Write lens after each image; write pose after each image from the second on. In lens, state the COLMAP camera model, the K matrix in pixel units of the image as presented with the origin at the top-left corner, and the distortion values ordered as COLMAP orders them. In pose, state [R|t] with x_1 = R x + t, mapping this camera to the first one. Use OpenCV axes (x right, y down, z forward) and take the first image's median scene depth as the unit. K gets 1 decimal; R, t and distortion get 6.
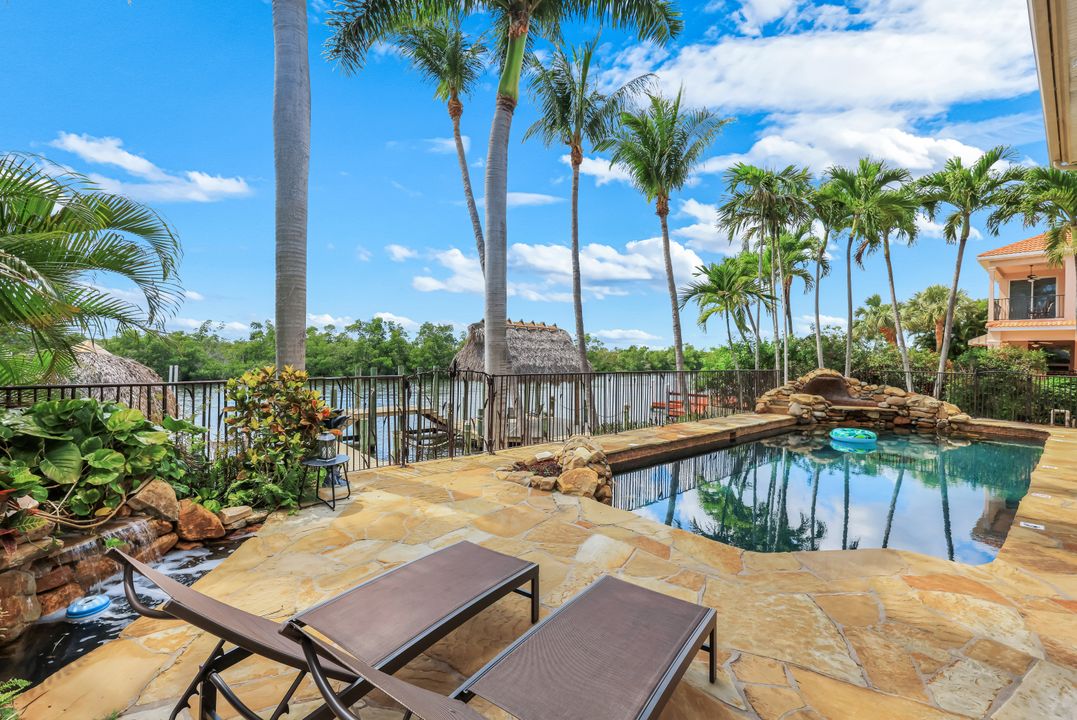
lens RADIAL K [[444.9, 0, 543.8], [0, 444.9, 357.5], [0, 0, 1]] dist [-0.001589, 0.001013]
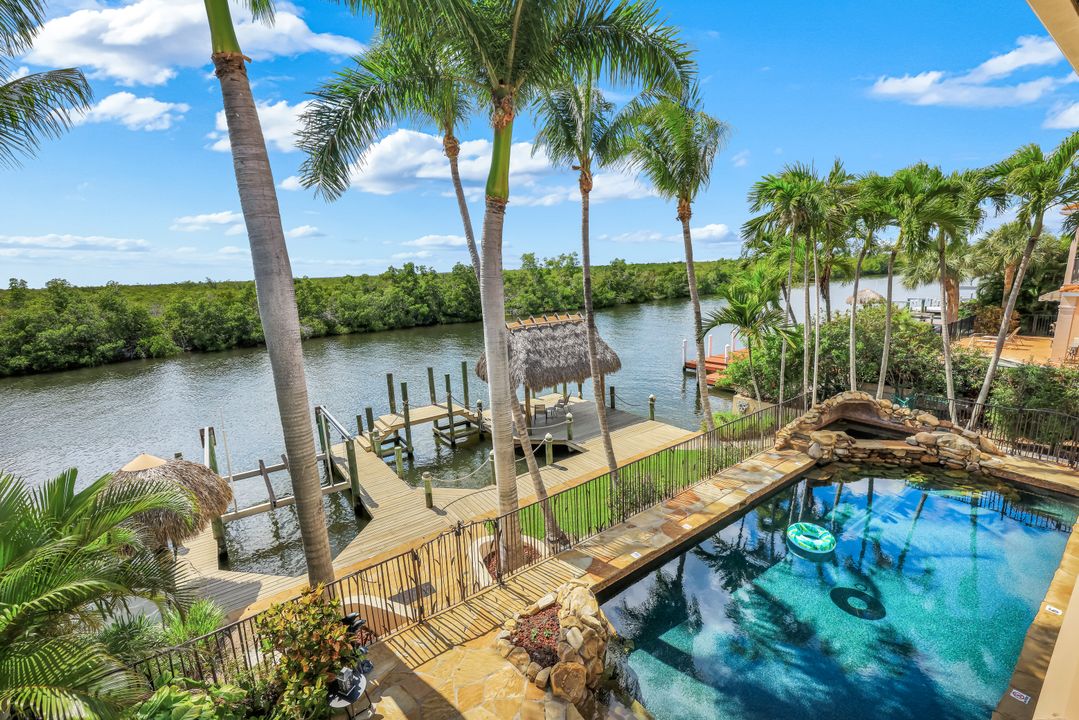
lens RADIAL K [[445.7, 0, 544.2], [0, 445.7, 359.6], [0, 0, 1]] dist [-0.001589, 0.001013]
pose [[0.995083, -0.042248, -0.089579, 0.036424], [0.058086, 0.981520, 0.182329, -0.172038], [0.080220, -0.186636, 0.979148, 0.011487]]
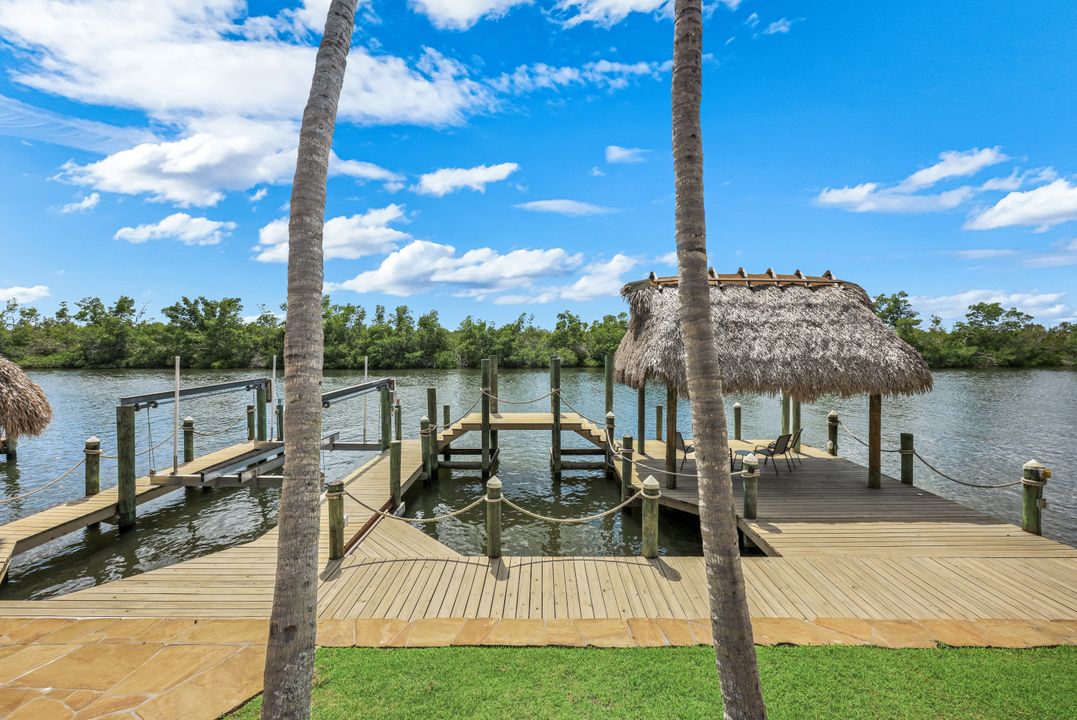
lens RADIAL K [[444.9, 0, 539.0], [0, 444.9, 355.5], [0, 0, 1]] dist [-0.001589, 0.001013]
pose [[0.756930, 0.006340, -0.653465, 0.115081], [0.010644, 0.999701, 0.022029, 0.003190], [0.653409, -0.023630, 0.756636, 0.456050]]
